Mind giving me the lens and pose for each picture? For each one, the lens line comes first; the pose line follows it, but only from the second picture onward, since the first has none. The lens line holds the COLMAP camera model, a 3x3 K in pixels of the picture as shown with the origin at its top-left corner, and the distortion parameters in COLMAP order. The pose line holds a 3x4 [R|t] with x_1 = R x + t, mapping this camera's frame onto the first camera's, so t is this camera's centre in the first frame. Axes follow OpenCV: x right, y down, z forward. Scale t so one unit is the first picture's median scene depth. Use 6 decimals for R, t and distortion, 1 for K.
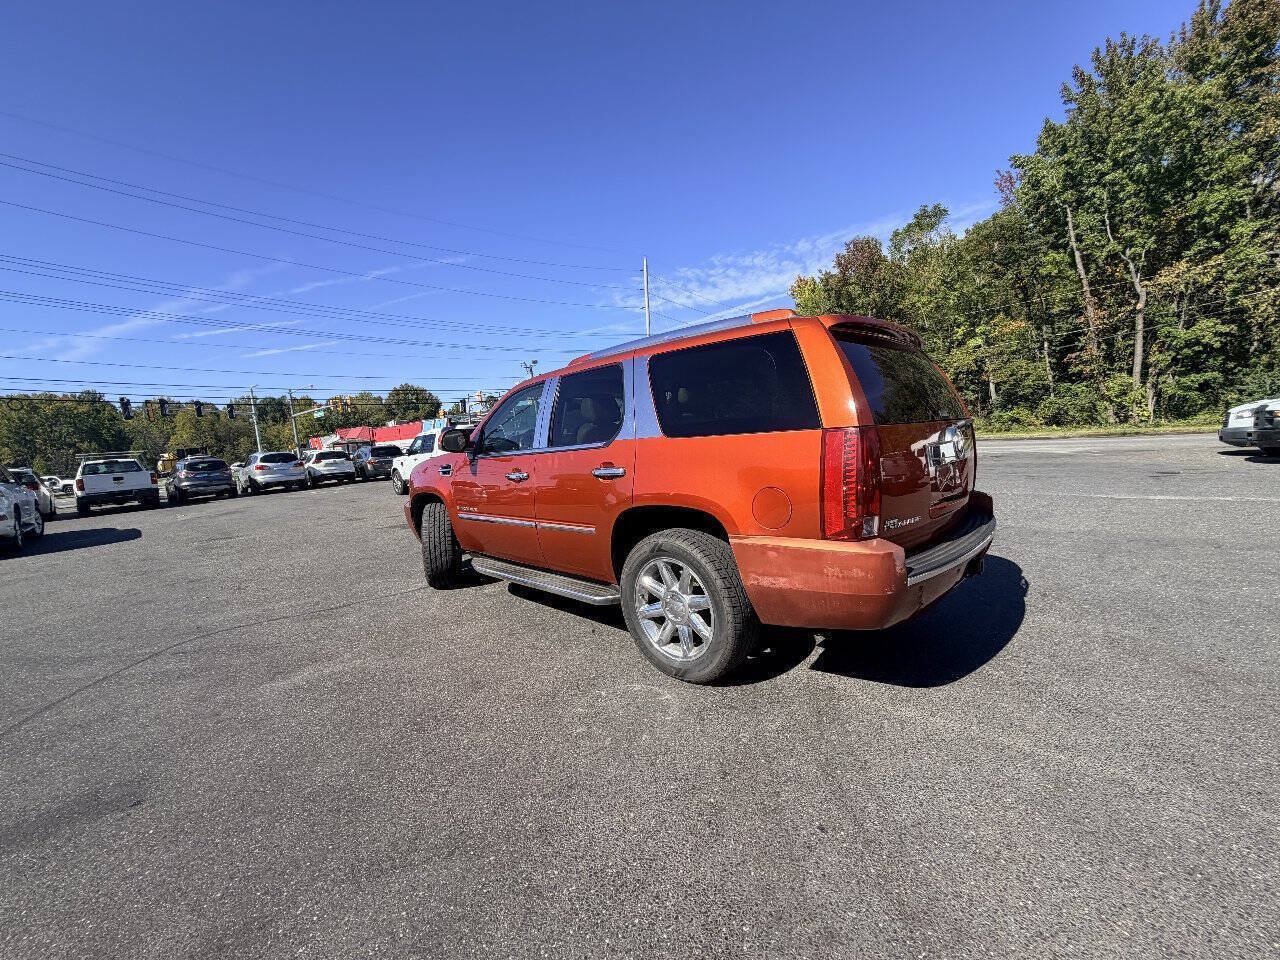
lens RADIAL K [[507.9, 0, 638.5], [0, 507.9, 481.4], [0, 0, 1]] dist [-0.000306, 0.000141]
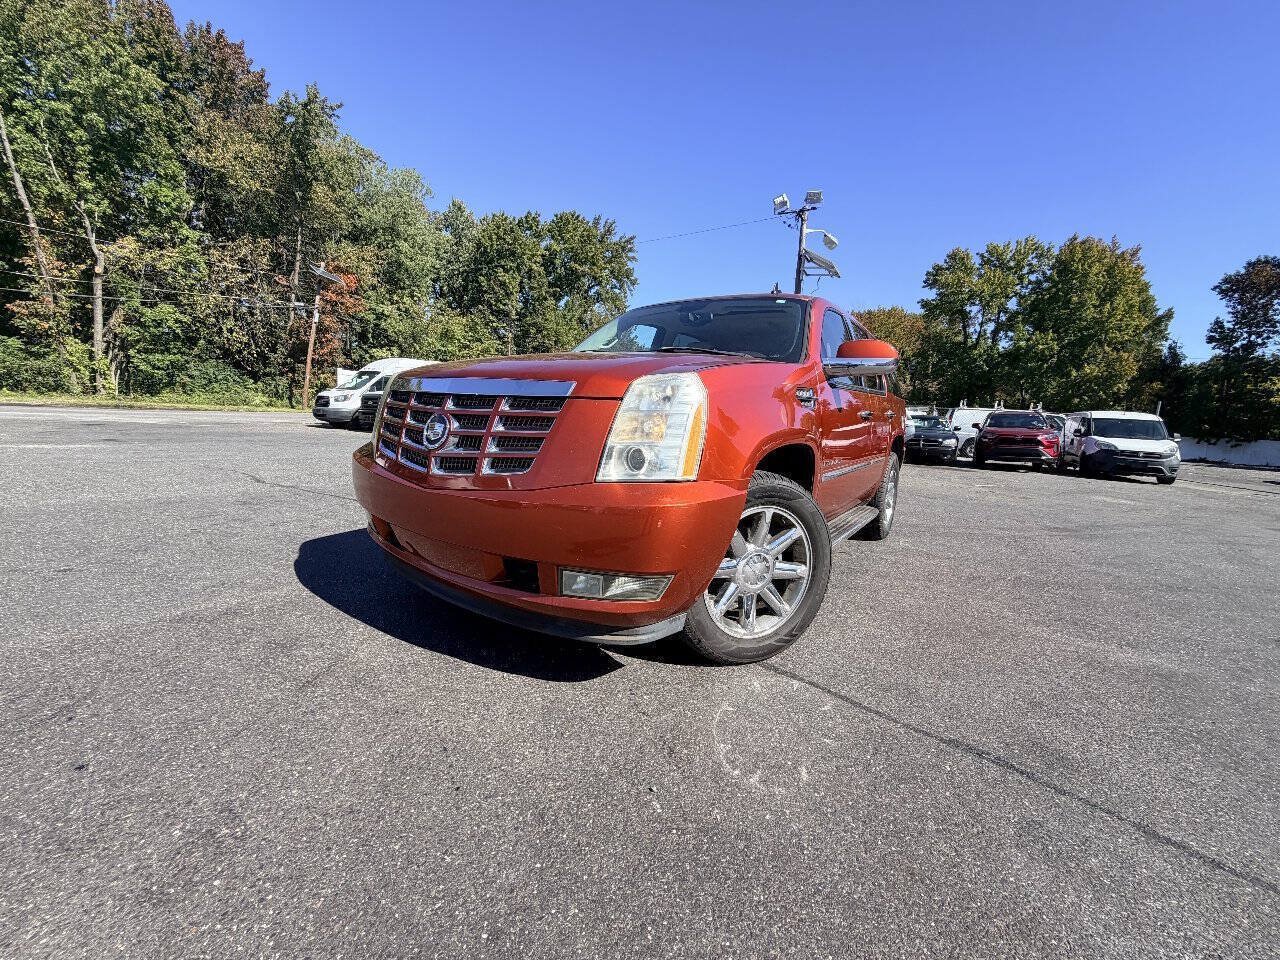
lens RADIAL K [[507.9, 0, 637.6], [0, 507.9, 481.7], [0, 0, 1]] dist [-0.000306, 0.000141]
pose [[-0.177762, -0.077913, 0.980984, -0.136264], [0.038543, 0.995545, 0.086054, 0.001916], [-0.983319, 0.053107, -0.173967, 0.199330]]
